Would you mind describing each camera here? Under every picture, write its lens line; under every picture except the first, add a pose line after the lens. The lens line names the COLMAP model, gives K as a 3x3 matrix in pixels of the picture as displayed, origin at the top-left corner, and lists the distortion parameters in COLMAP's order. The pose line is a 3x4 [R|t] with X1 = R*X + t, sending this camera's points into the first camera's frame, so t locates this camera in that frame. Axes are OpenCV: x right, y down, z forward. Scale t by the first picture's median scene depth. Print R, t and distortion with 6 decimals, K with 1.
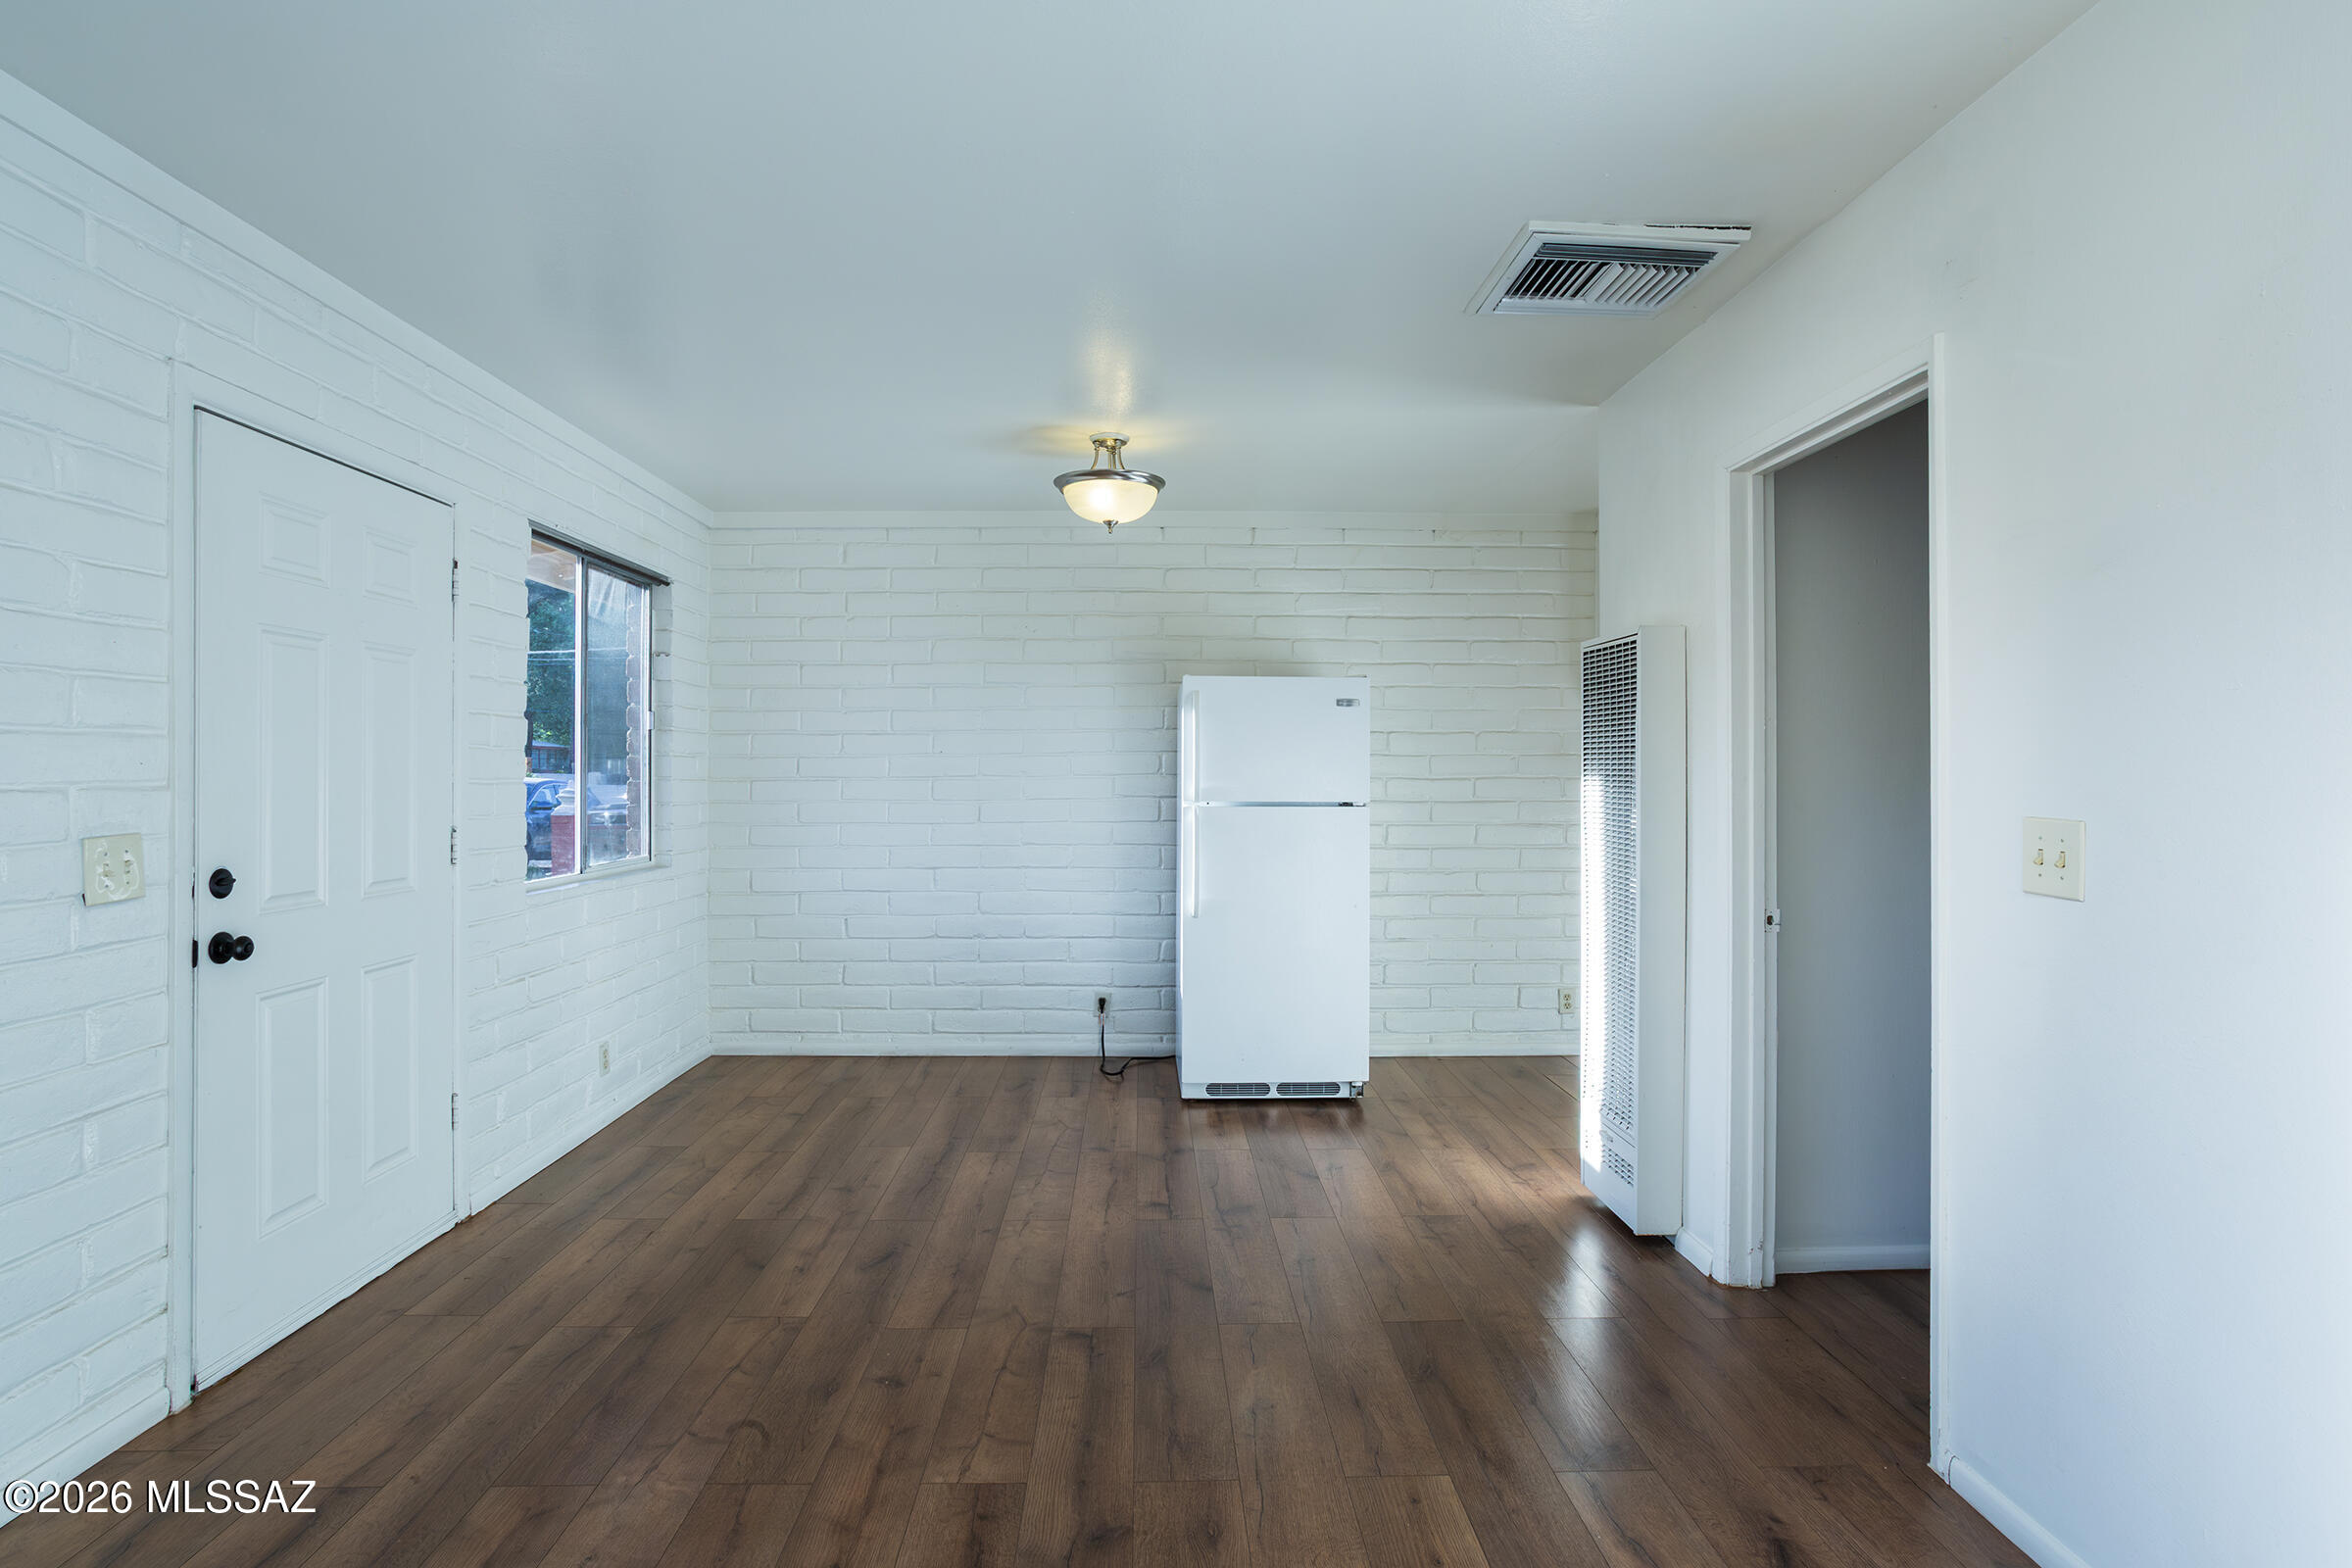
lens RADIAL K [[1237.1, 0, 1126.4], [0, 1237.1, 774.5], [0, 0, 1]] dist [-0.042903, 0.026626]
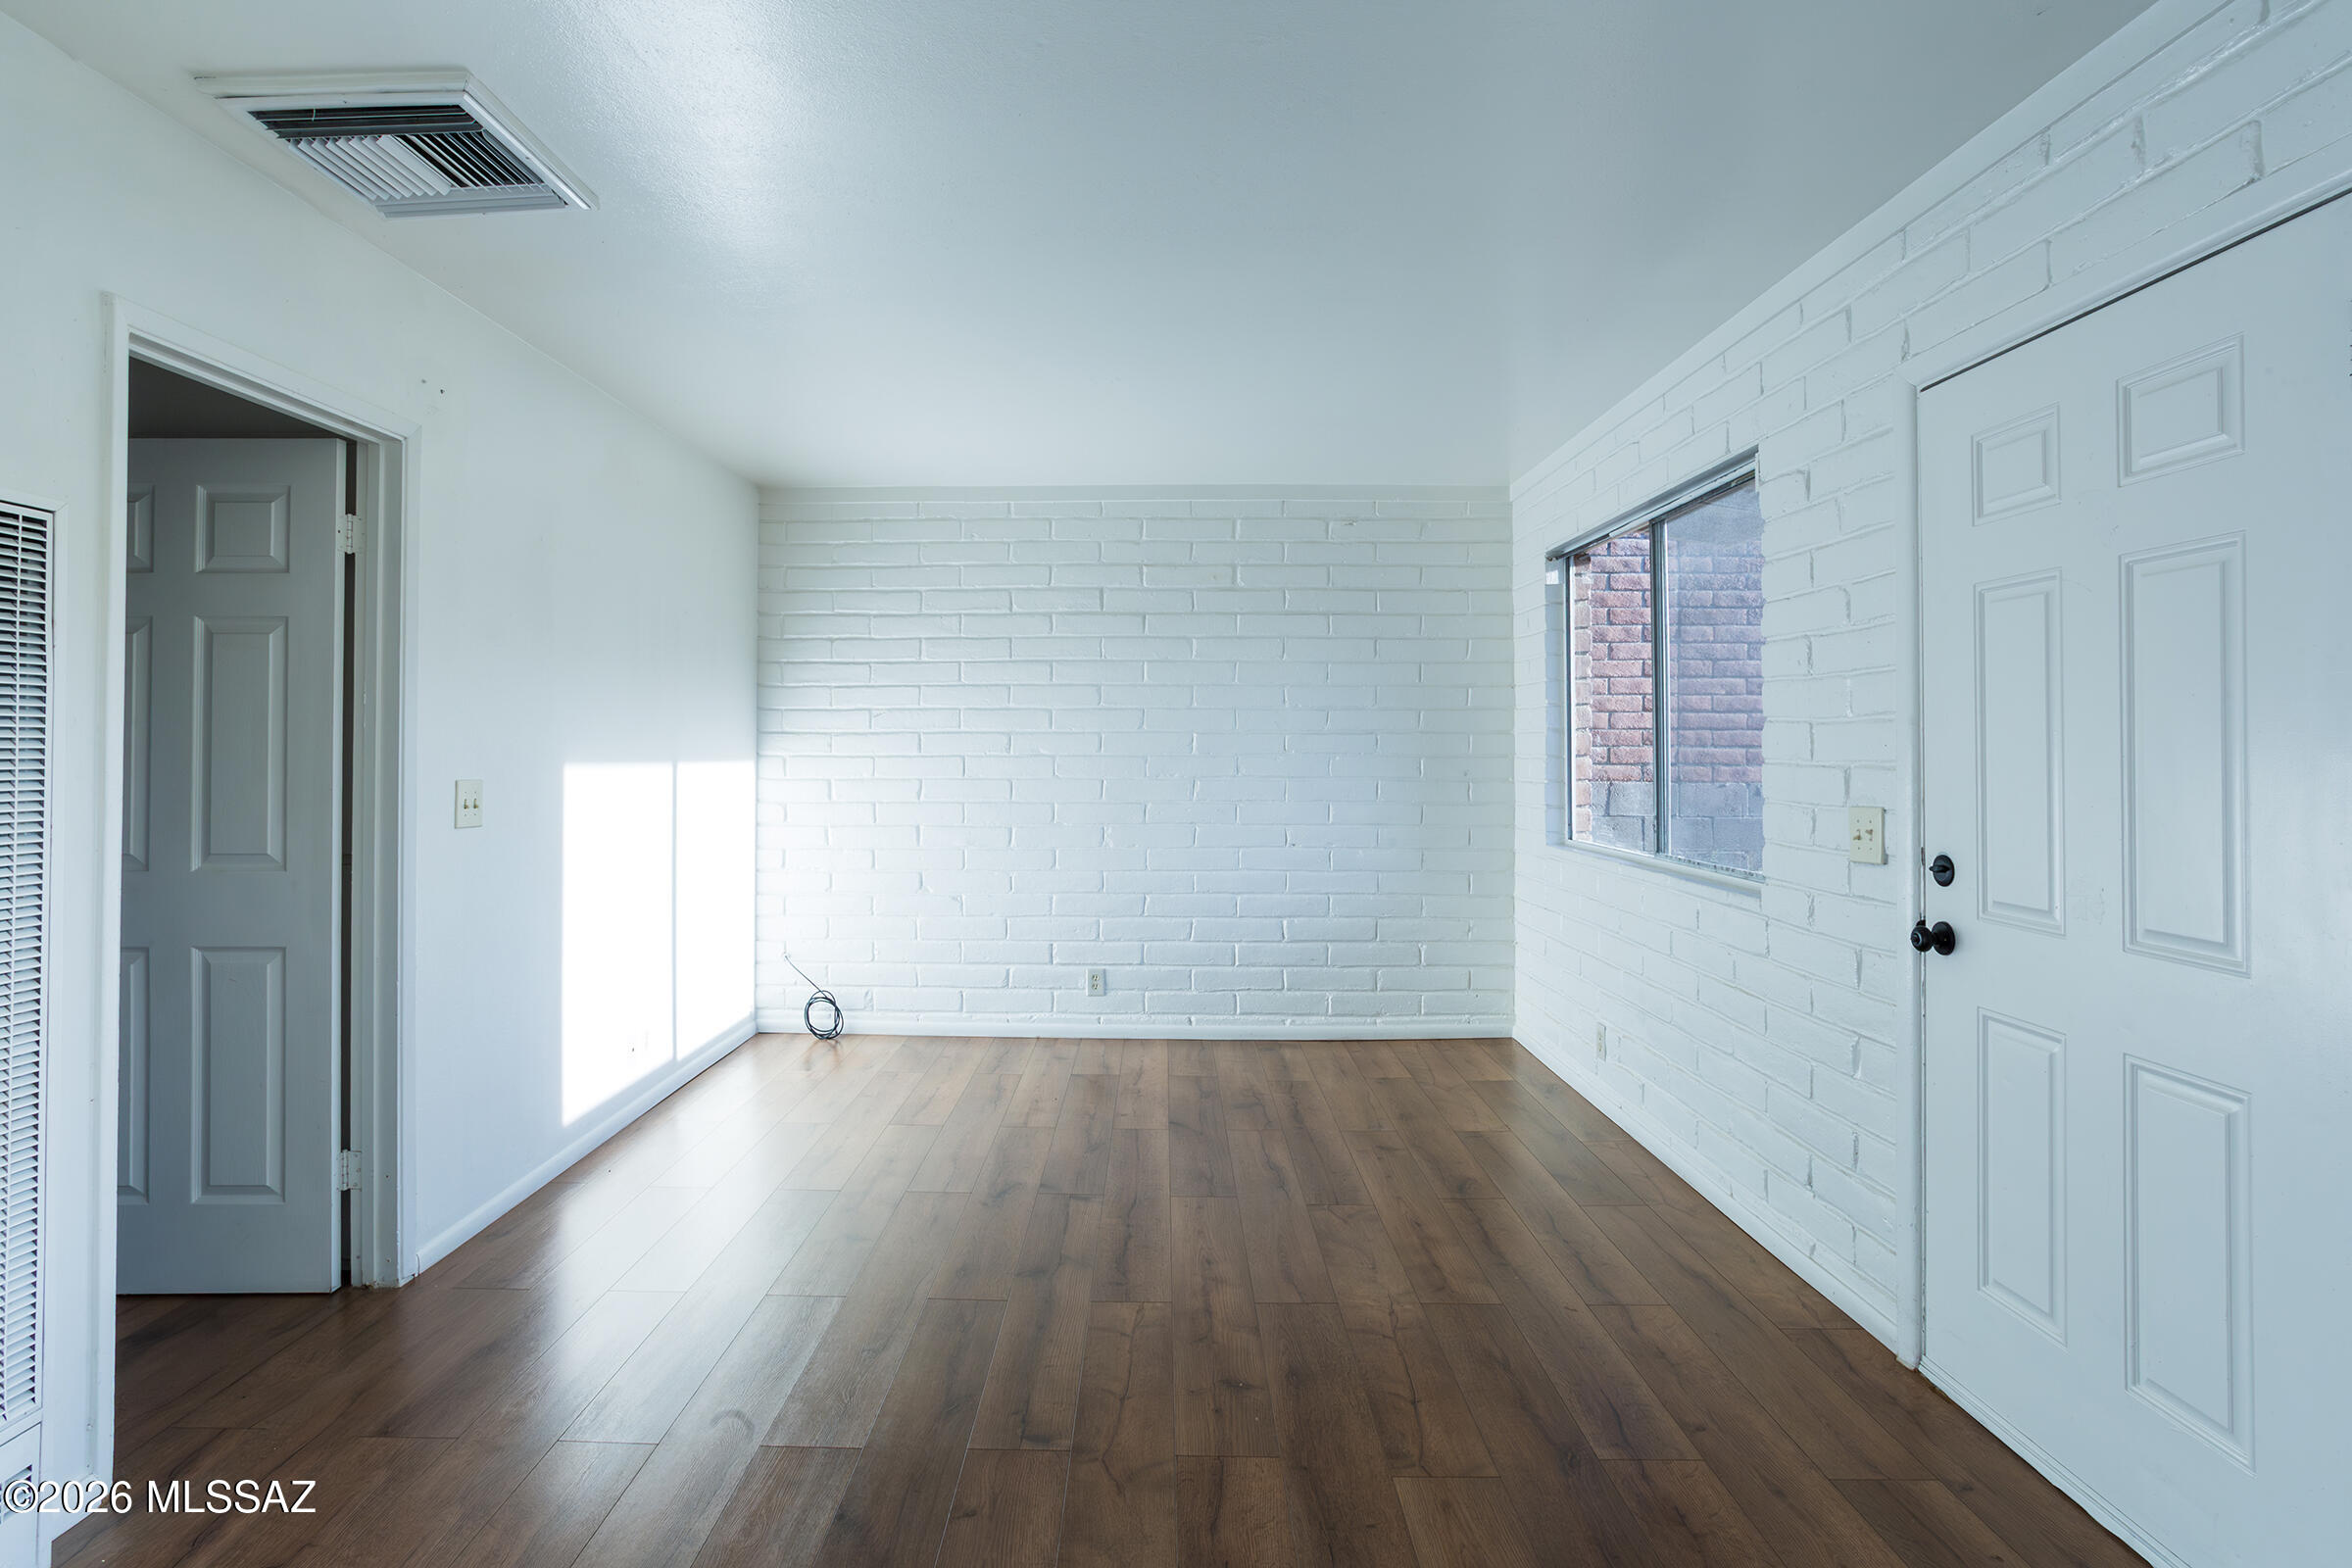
lens RADIAL K [[1237.1, 0, 1126.4], [0, 1237.1, 774.5], [0, 0, 1]] dist [-0.042903, 0.026626]
pose [[-0.999844, -0.001192, 0.017634, -0.119760], [-0.000840, 0.999800, 0.019971, -0.004476], [-0.017655, 0.019953, -0.999645, 1.926853]]
